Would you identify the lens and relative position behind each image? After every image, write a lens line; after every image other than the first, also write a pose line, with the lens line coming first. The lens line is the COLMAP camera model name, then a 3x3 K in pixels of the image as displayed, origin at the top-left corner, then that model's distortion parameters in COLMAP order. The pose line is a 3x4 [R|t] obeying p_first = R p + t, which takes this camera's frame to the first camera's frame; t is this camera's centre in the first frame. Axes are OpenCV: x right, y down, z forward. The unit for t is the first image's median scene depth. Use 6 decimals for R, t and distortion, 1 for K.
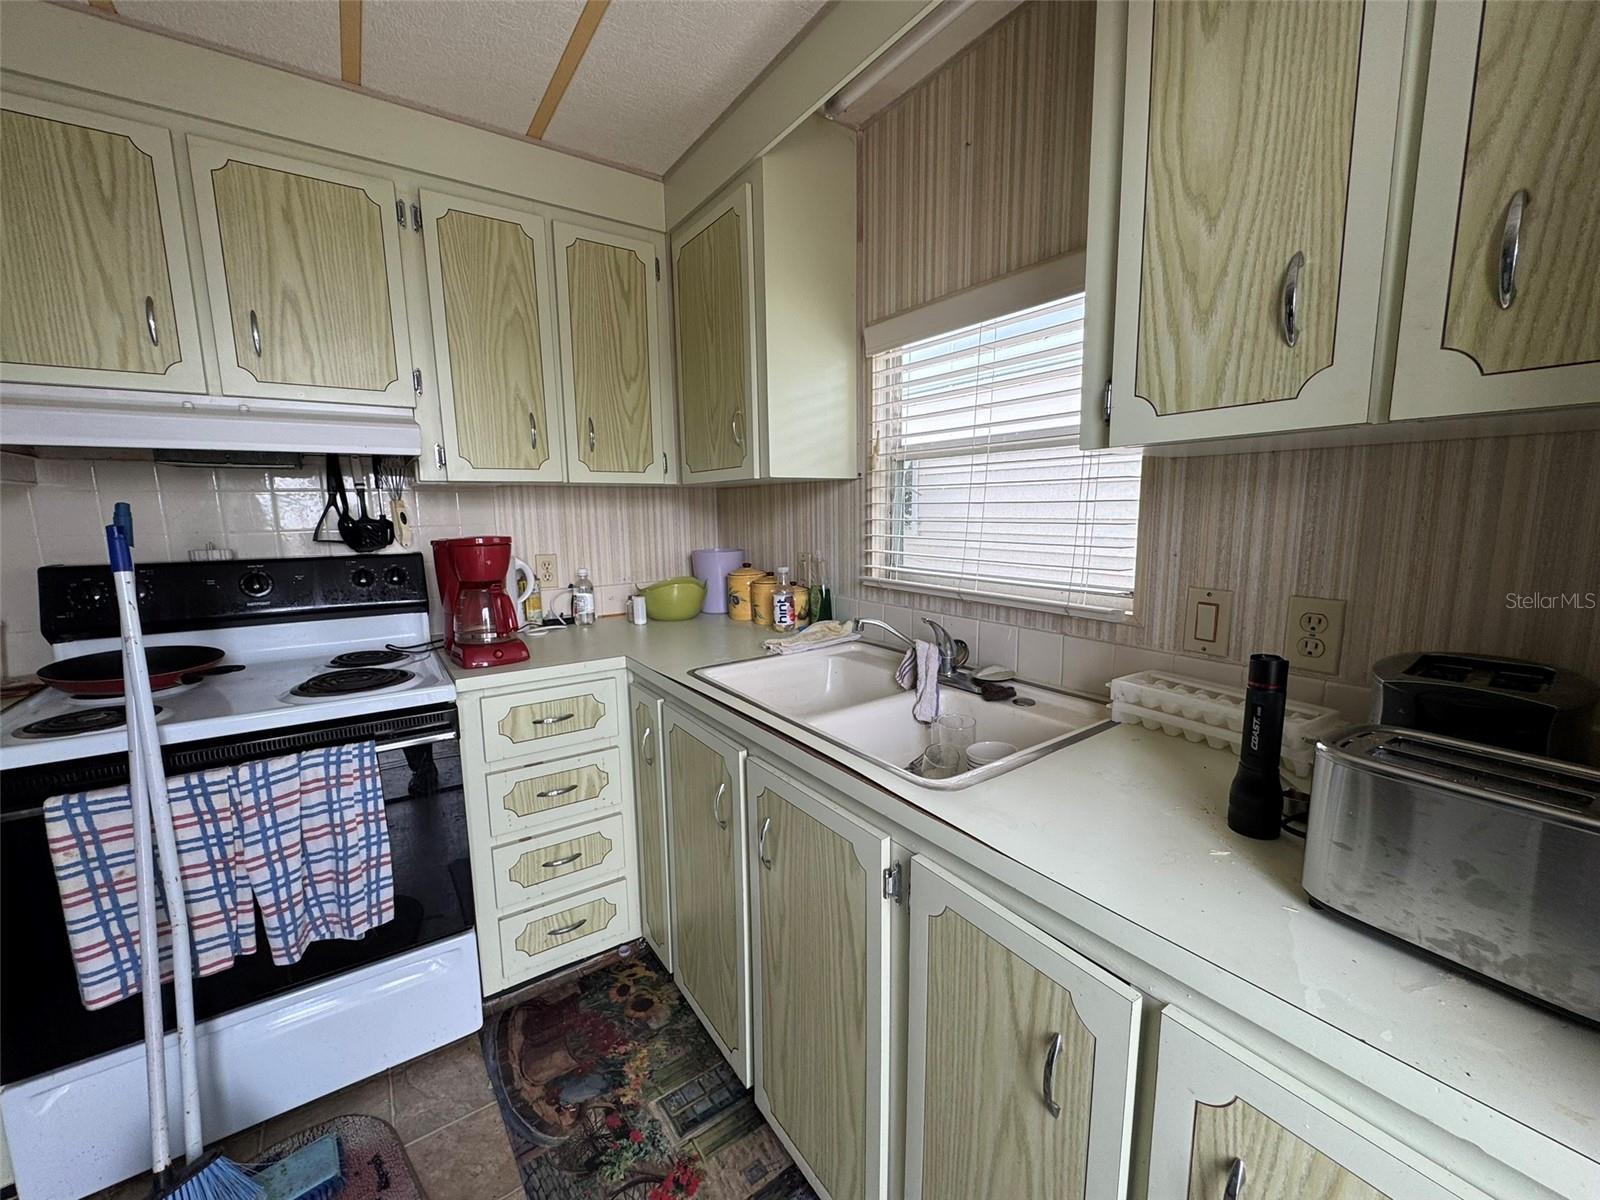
lens RADIAL K [[640.0, 0, 799.2], [0, 640.0, 601.1], [0, 0, 1]] dist [-0.000659, -0.000401]
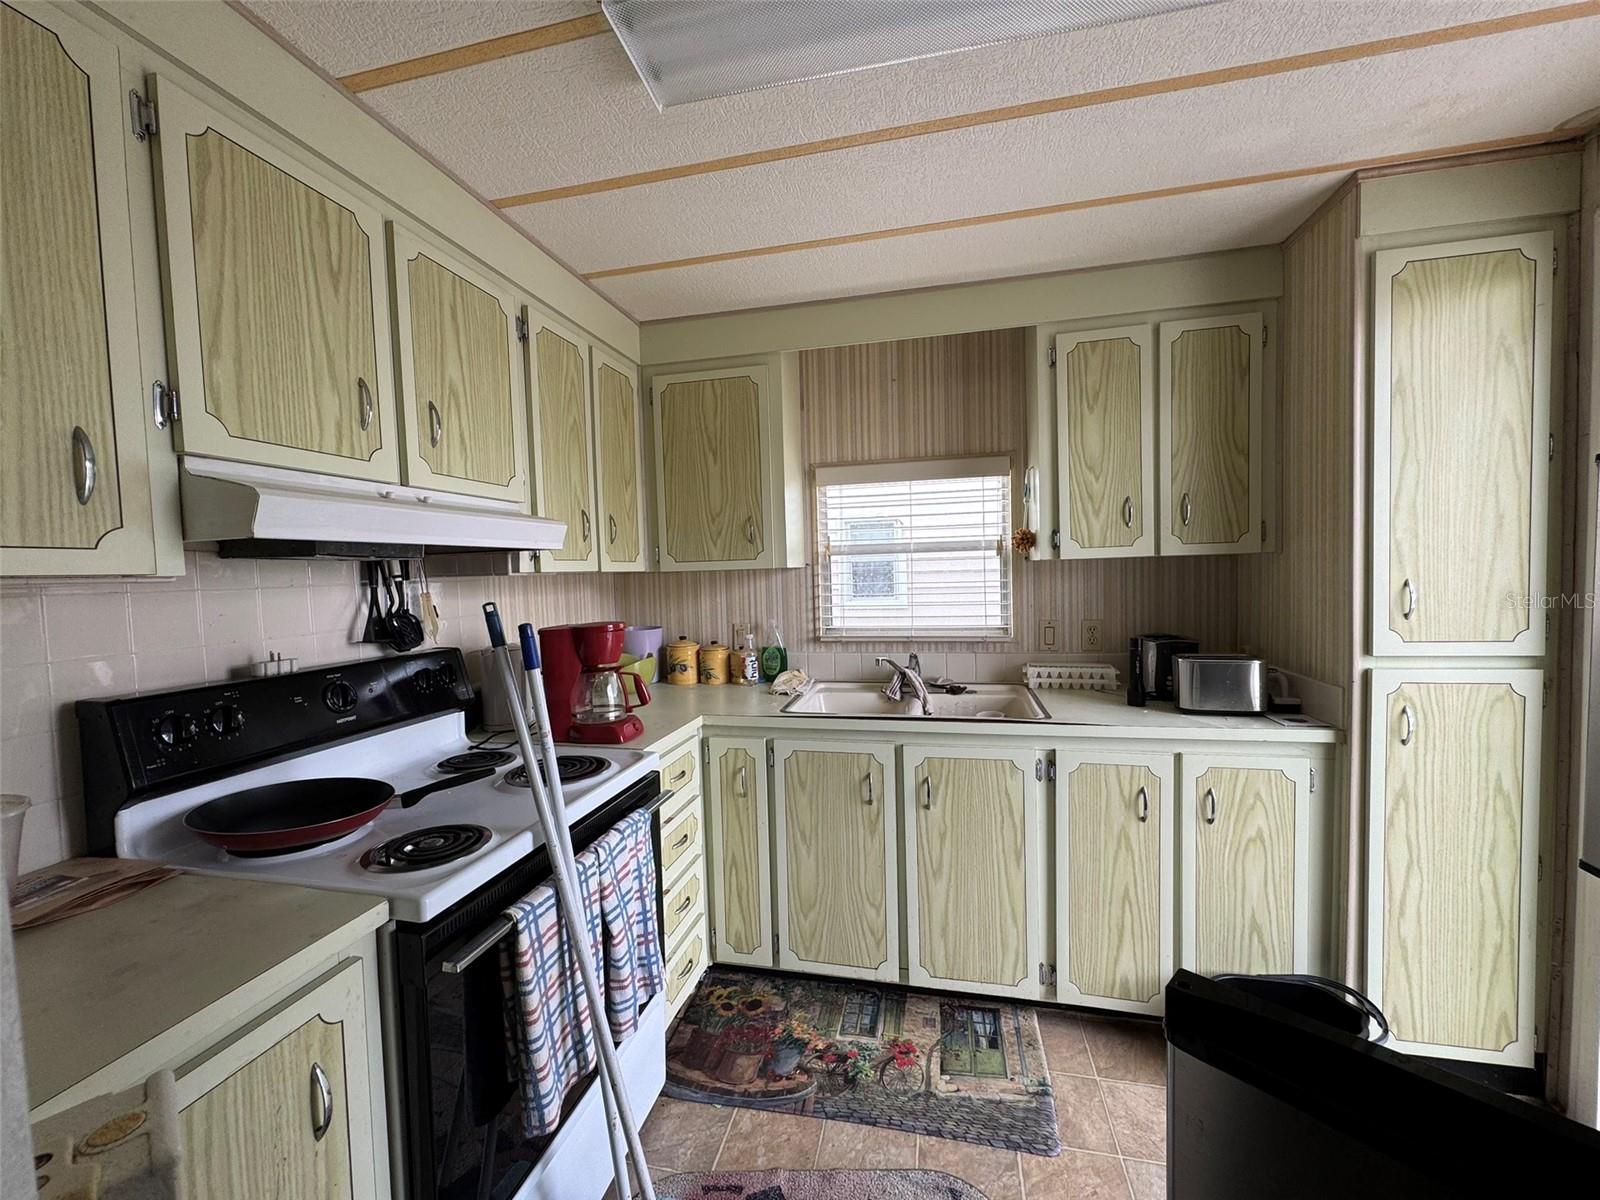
lens RADIAL K [[640.0, 0, 802.0], [0, 640.0, 599.2], [0, 0, 1]] dist [-0.000659, -0.000401]
pose [[0.736307, -0.038487, 0.675552, -1.201558], [0.117162, 0.990552, -0.071266, -0.027719], [-0.666427, 0.131623, 0.733860, -0.042177]]
